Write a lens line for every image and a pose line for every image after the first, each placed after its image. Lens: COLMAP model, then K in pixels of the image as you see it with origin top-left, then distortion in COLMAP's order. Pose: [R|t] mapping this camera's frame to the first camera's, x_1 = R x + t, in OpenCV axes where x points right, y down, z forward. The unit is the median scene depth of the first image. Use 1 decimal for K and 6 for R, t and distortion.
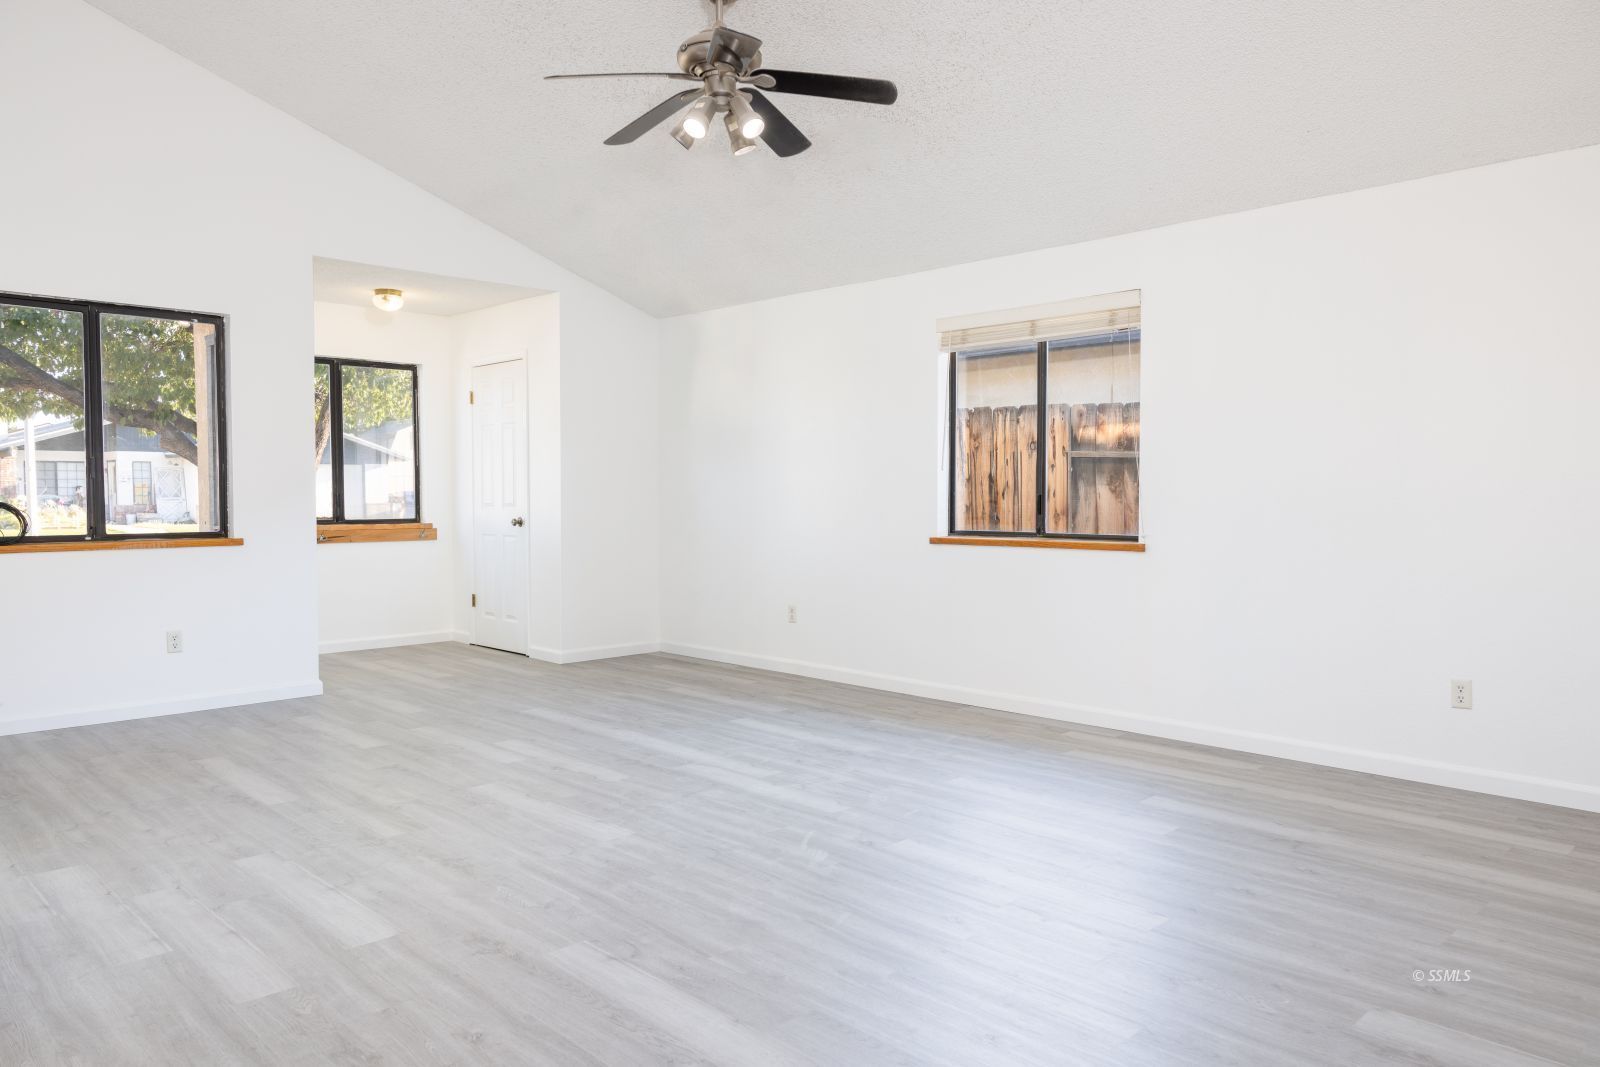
lens RADIAL K [[1096.6, 0, 782.5], [0, 1096.6, 536.1], [0, 0, 1]] dist [0.003037, 0.001767]
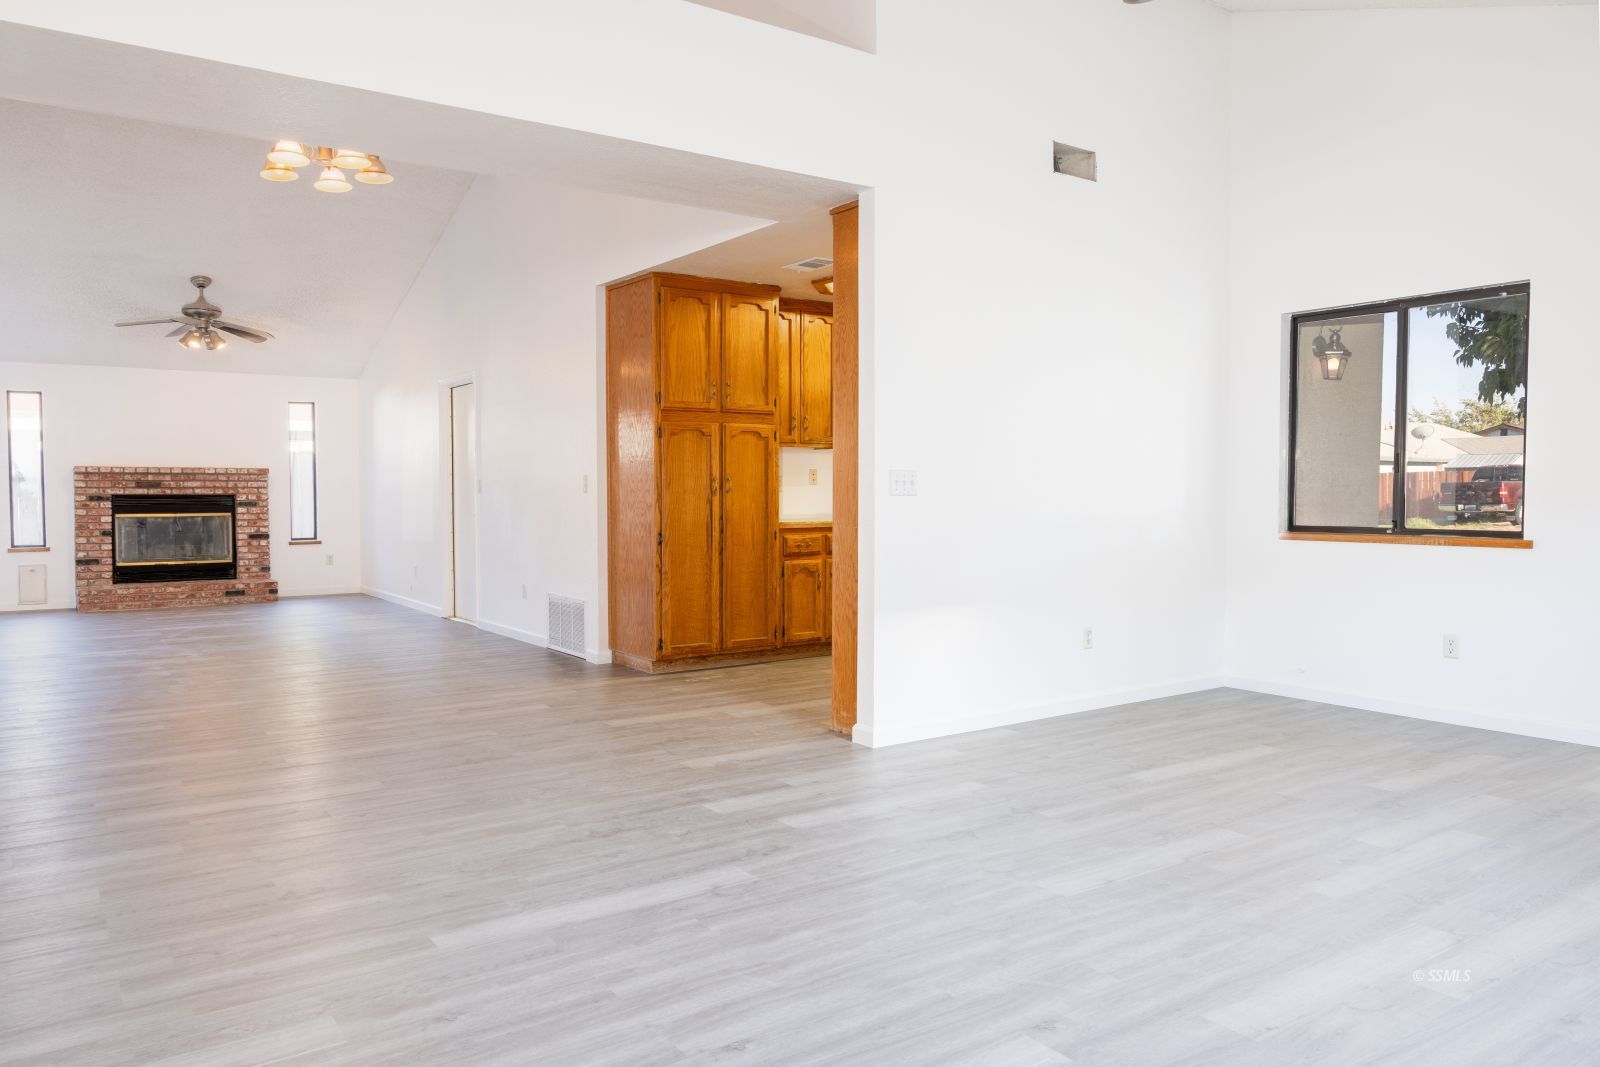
lens RADIAL K [[1096.6, 0, 782.5], [0, 1096.6, 536.1], [0, 0, 1]] dist [0.003037, 0.001767]
pose [[-0.159273, 0.044143, -0.986247, 0.710767], [-0.036421, 0.998057, 0.050553, -0.037854], [0.986563, 0.043972, -0.157356, 0.904191]]
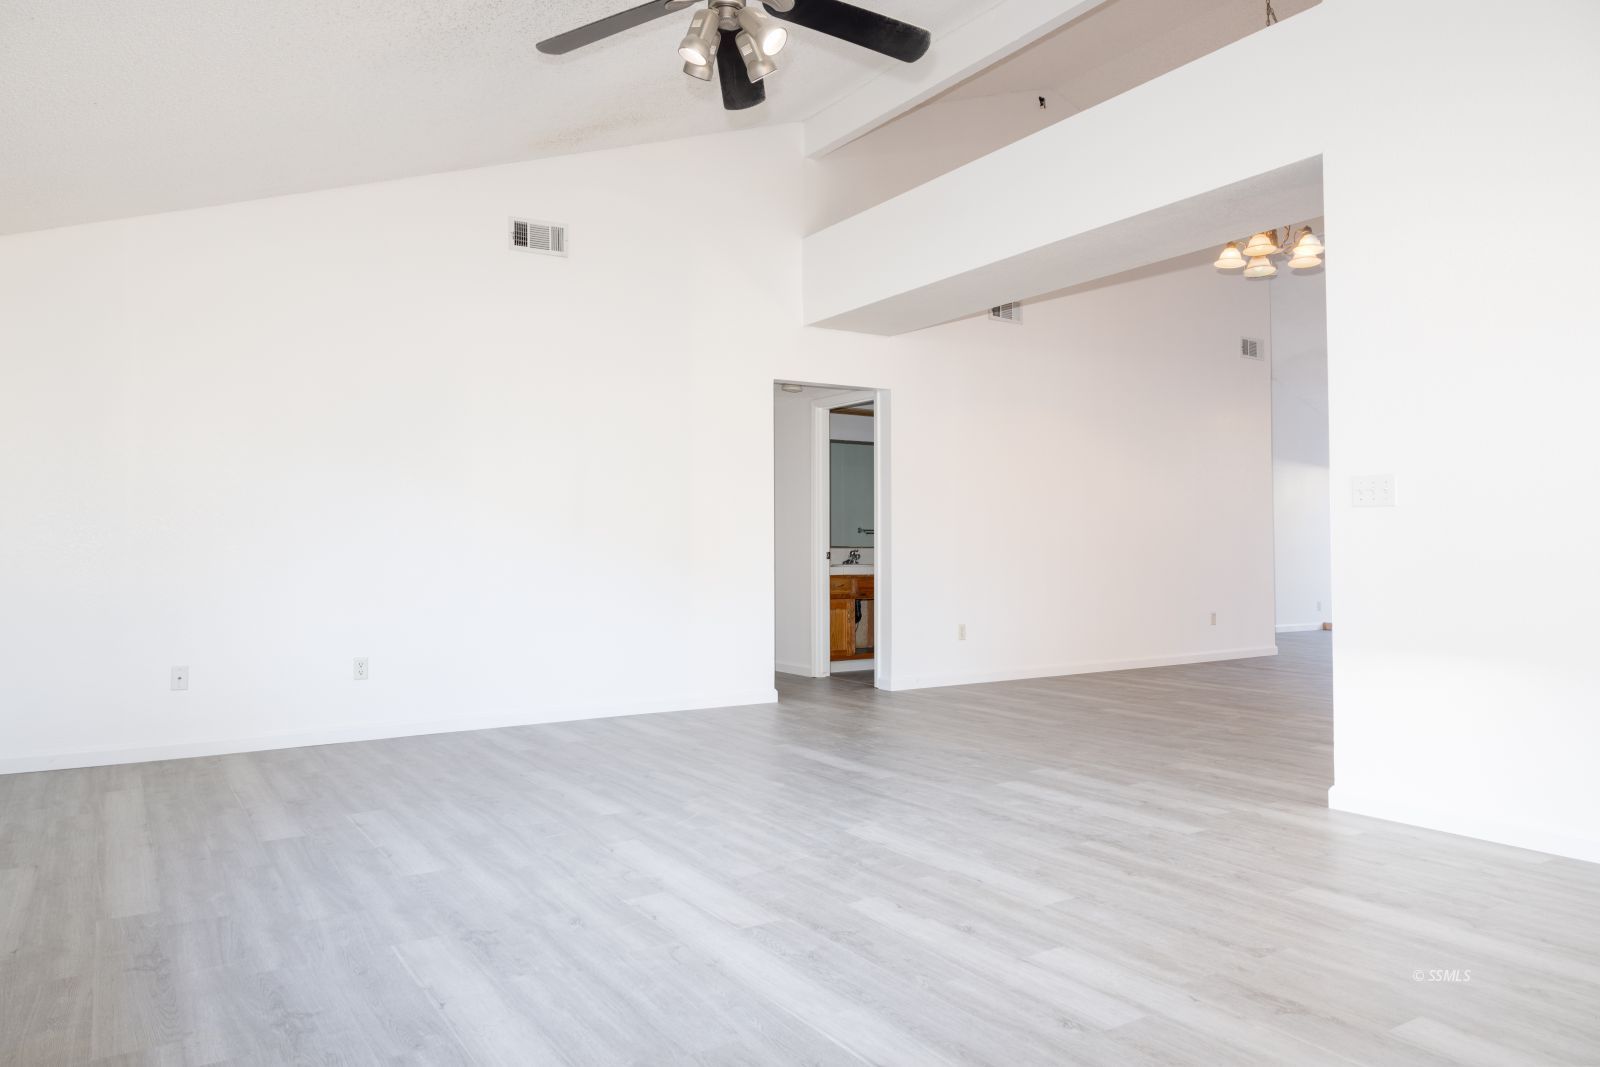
lens RADIAL K [[1081.1, 0, 796.1], [0, 1081.1, 530.7], [0, 0, 1]] dist [0.000441, 0.004050]
pose [[-0.981887, 0.011625, 0.189108, -0.283512], [0.015707, 0.999675, 0.020102, -0.029985], [-0.188813, 0.022708, -0.981750, 1.985929]]
